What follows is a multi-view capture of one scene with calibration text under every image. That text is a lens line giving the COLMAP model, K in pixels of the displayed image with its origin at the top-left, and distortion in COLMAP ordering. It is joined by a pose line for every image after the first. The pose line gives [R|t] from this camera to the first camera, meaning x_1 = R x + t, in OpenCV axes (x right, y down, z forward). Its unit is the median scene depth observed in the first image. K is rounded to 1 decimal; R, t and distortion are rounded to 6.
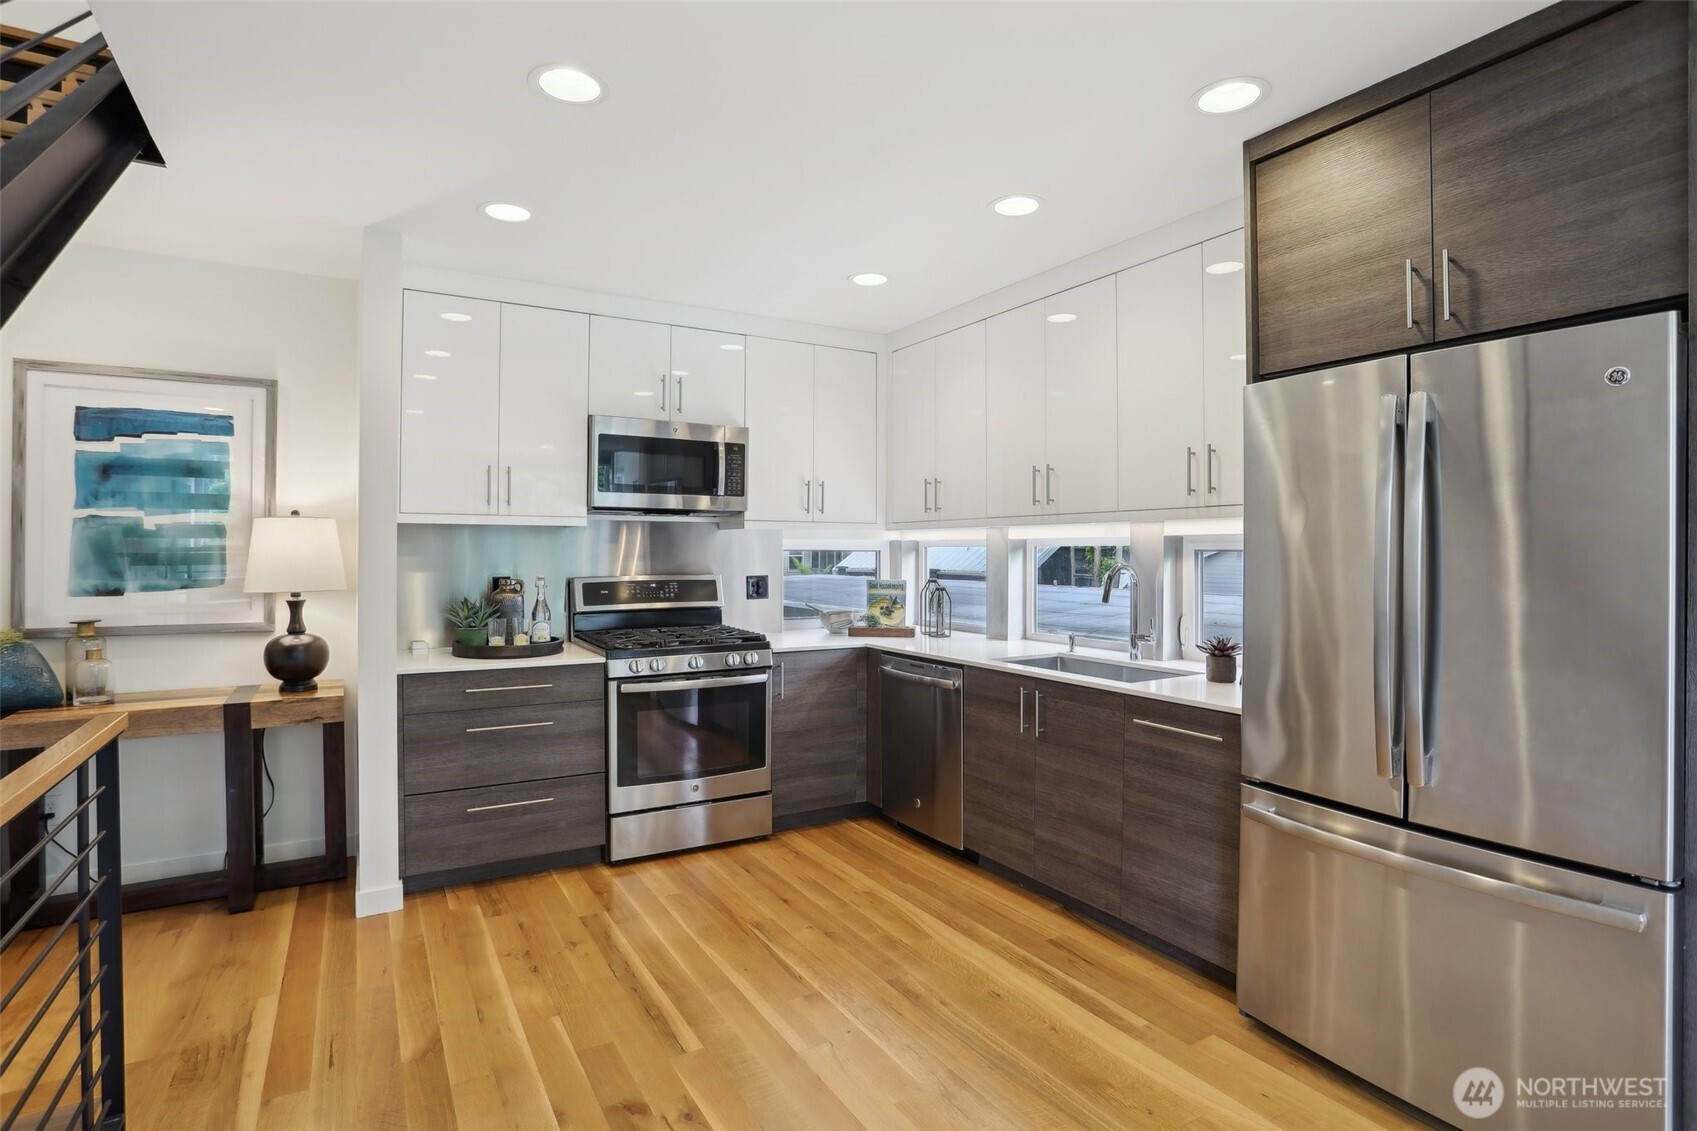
lens RADIAL K [[847.9, 0, 823.8], [0, 847.9, 553.8], [0, 0, 1]] dist [-0.069767, 0.033630]
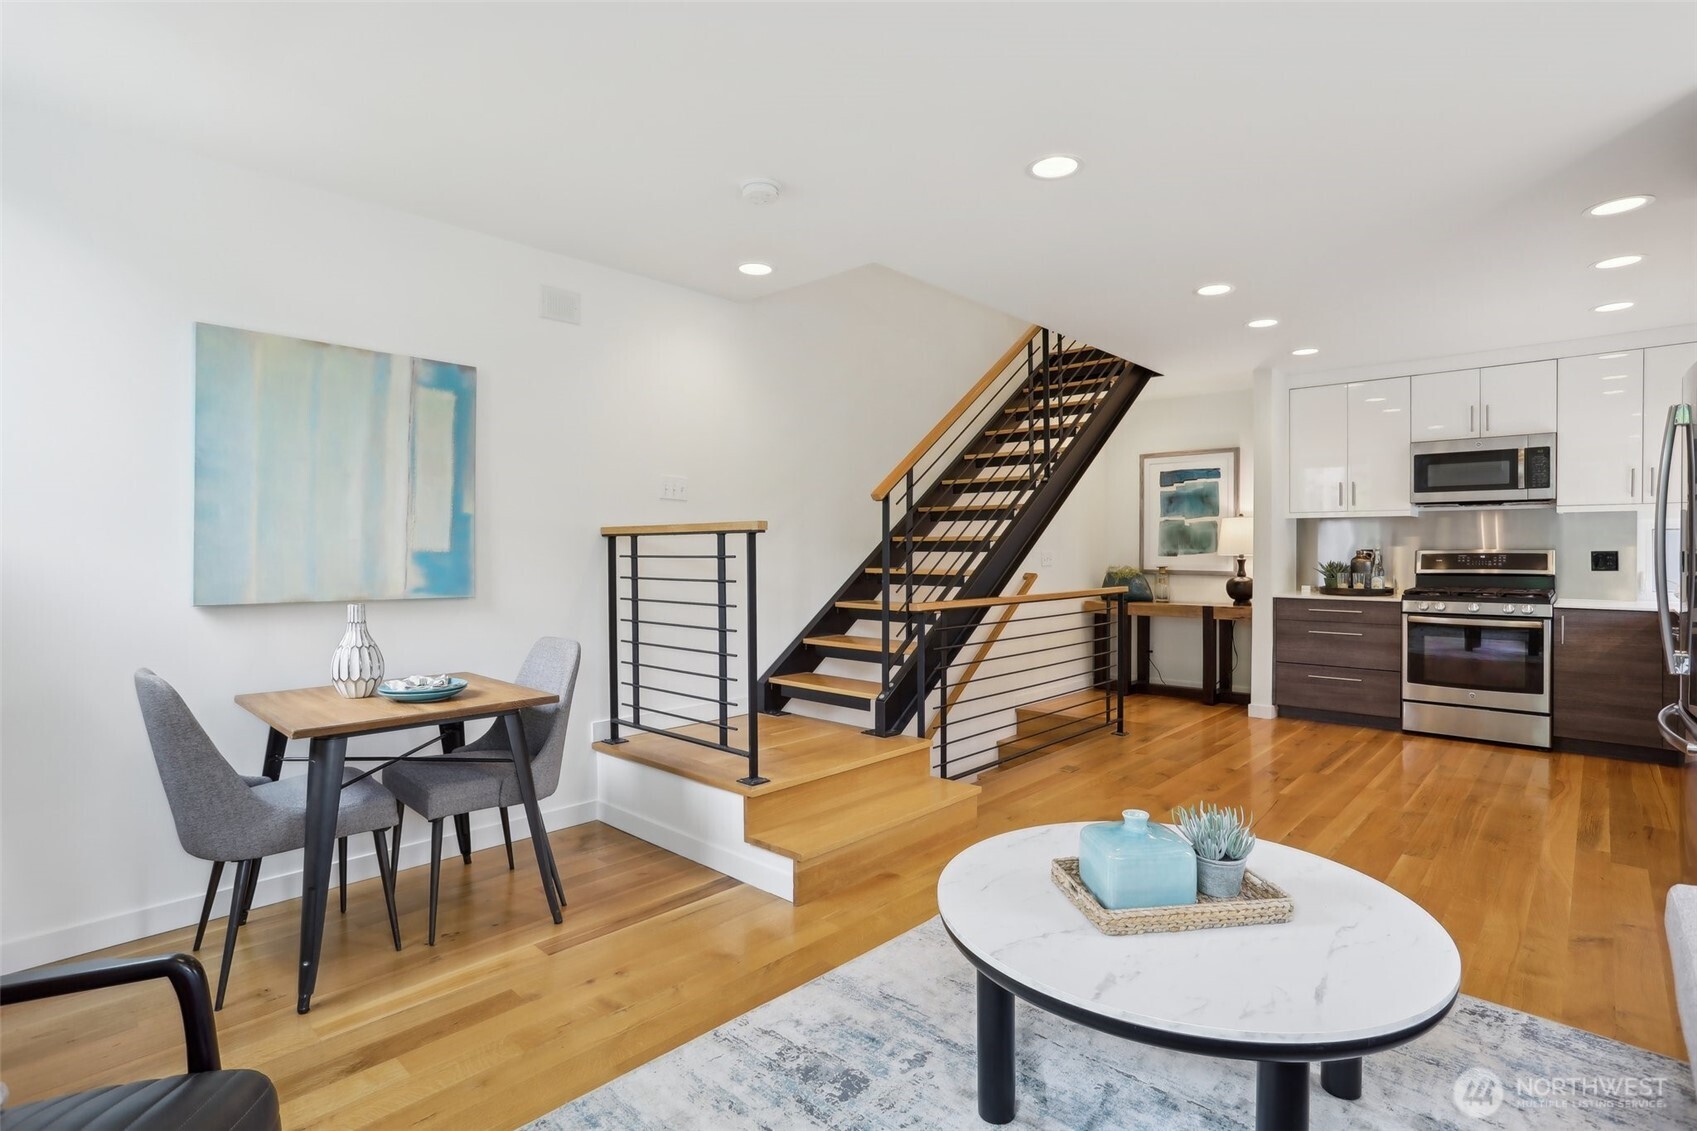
lens RADIAL K [[834.7, 0, 848.8], [0, 834.7, 558.4], [0, 0, 1]] dist [-0.068429, 0.043162]
pose [[0.298943, 0.007920, -0.954238, 0.937184], [0.000198, 0.999965, 0.008361, 0.036371], [0.954271, -0.002689, 0.298930, -0.467416]]
